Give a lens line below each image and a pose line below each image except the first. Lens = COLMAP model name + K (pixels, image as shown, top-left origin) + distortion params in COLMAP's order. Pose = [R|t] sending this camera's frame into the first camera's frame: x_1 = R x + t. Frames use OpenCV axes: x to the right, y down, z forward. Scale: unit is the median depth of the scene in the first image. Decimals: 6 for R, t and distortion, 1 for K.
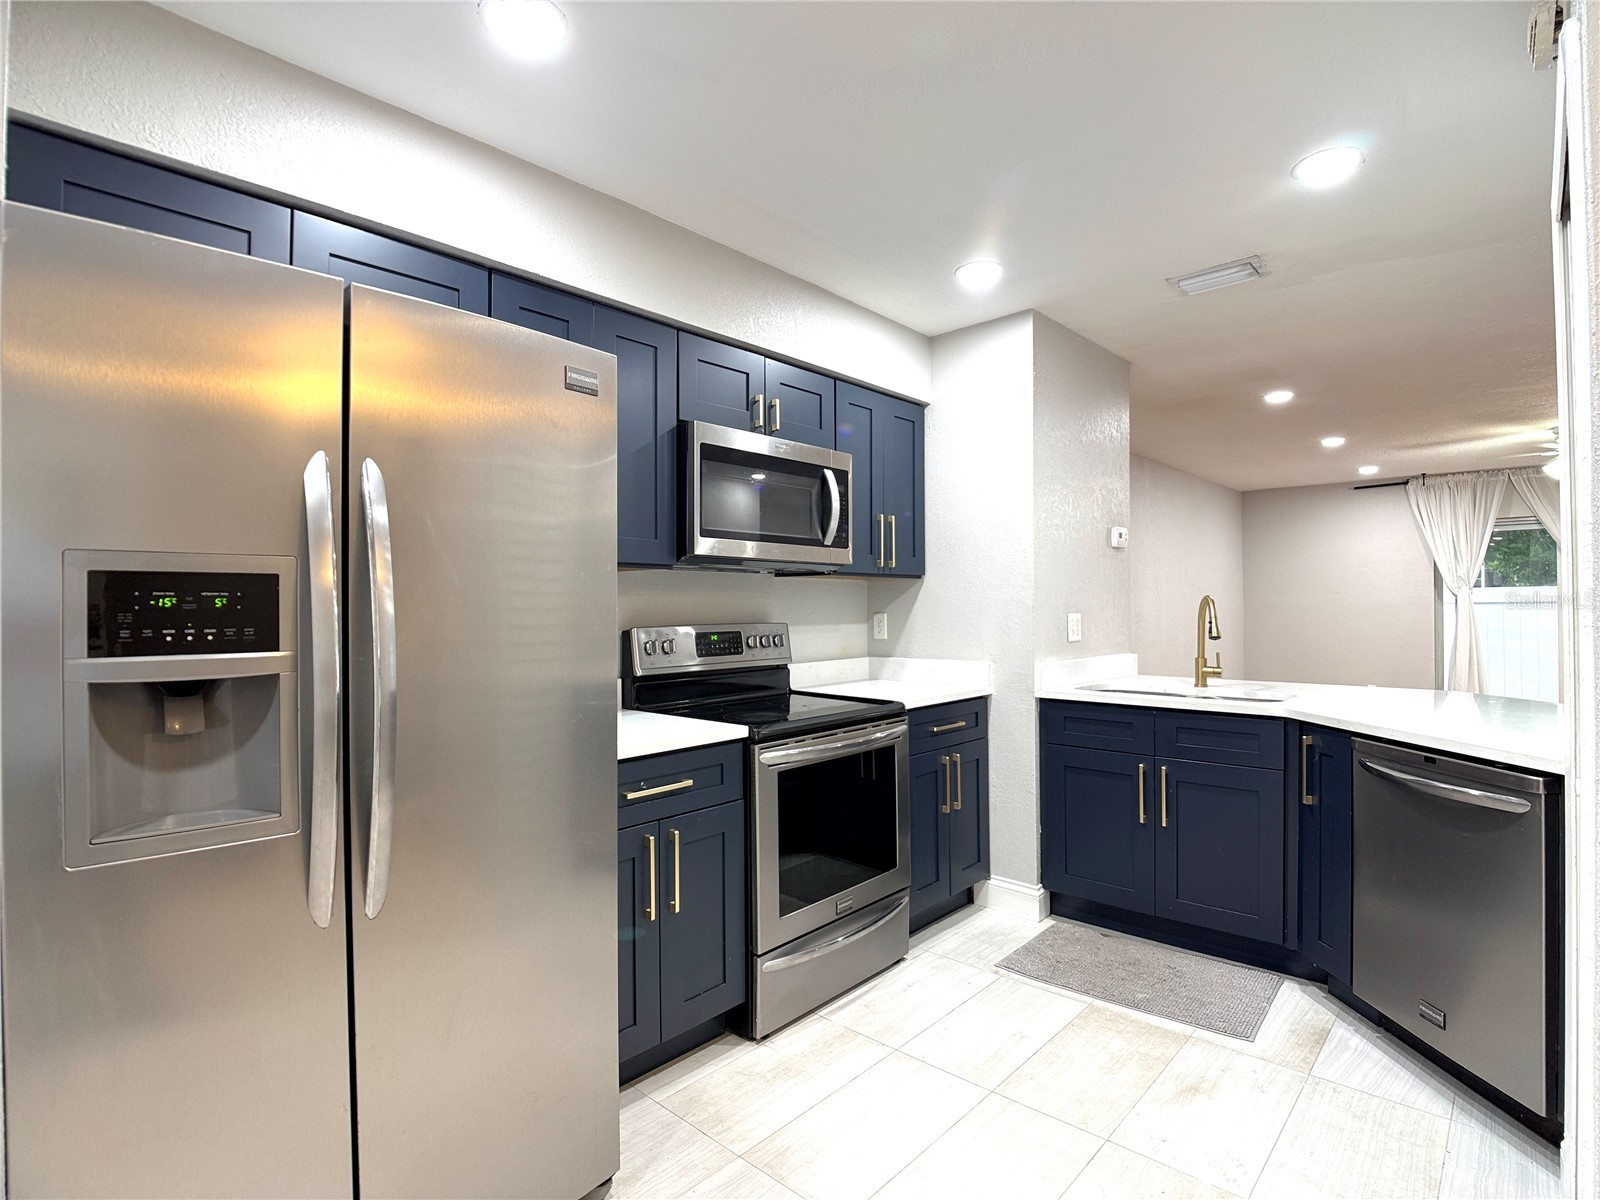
lens RADIAL K [[814.1, 0, 805.5], [0, 814.1, 599.6], [0, 0, 1]] dist [-0.003719, -0.020892]
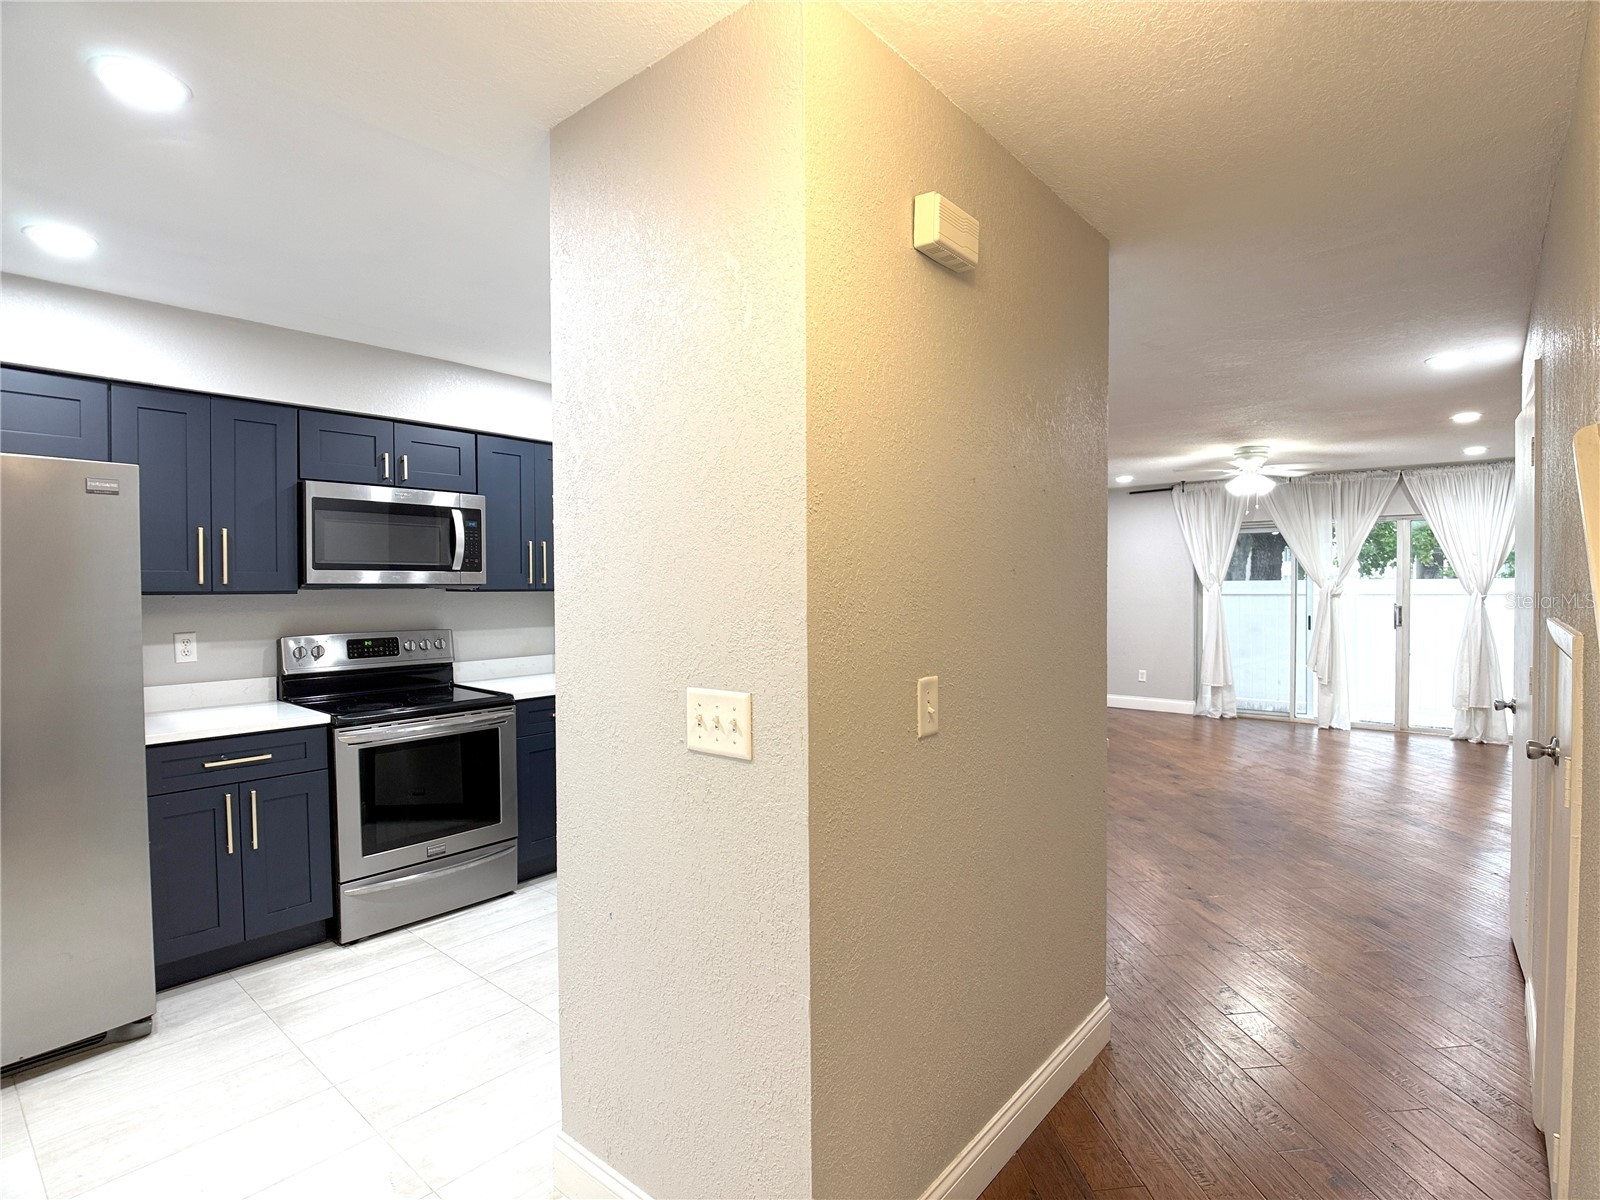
lens RADIAL K [[822.5, 0, 801.3], [0, 822.5, 602.3], [0, 0, 1]] dist [-0.046241, 0.013446]
pose [[0.999428, 0.001275, 0.033806, 0.554719], [-0.002301, 0.999537, 0.030330, -0.060485], [-0.033752, -0.030390, 0.998968, -0.297157]]
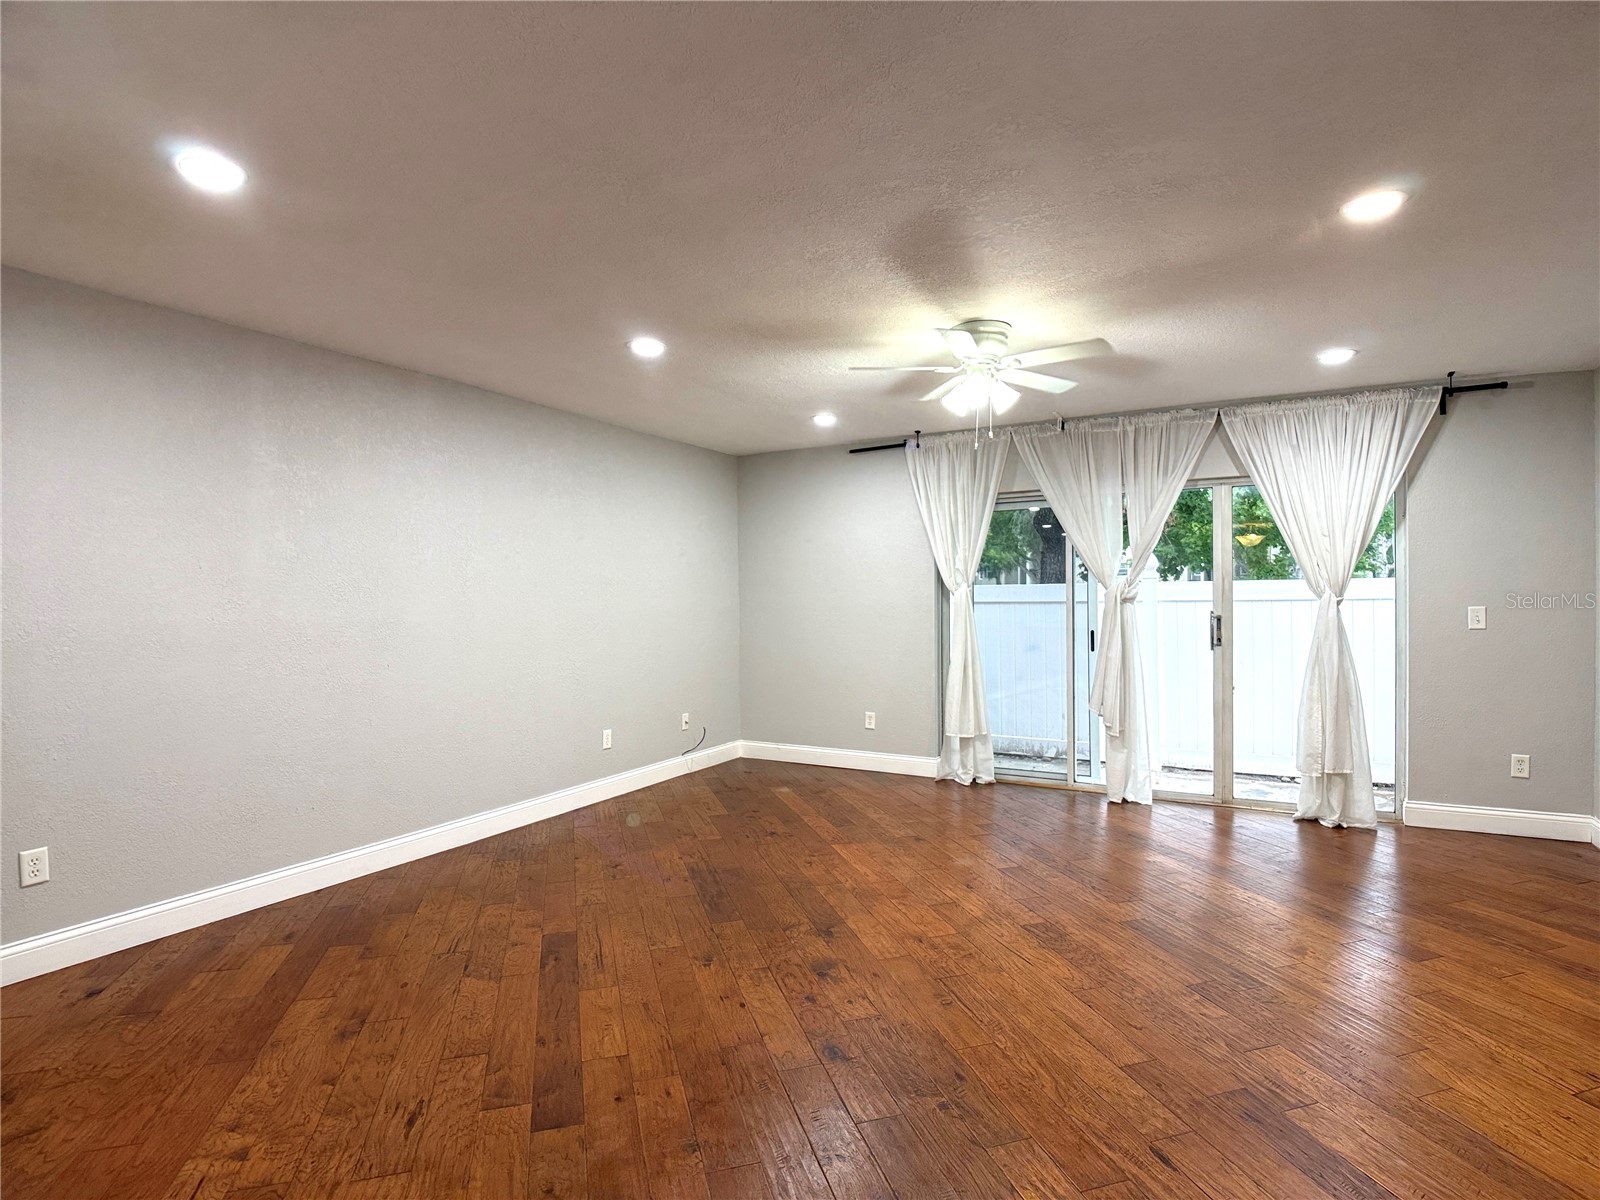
lens RADIAL K [[814.1, 0, 805.5], [0, 814.1, 599.6], [0, 0, 1]] dist [-0.003719, -0.020892]
pose [[0.970234, 0.002823, 0.242152, 1.321567], [-0.004933, 0.999955, 0.008110, -0.015868], [-0.242118, -0.009063, 0.970204, 0.795477]]
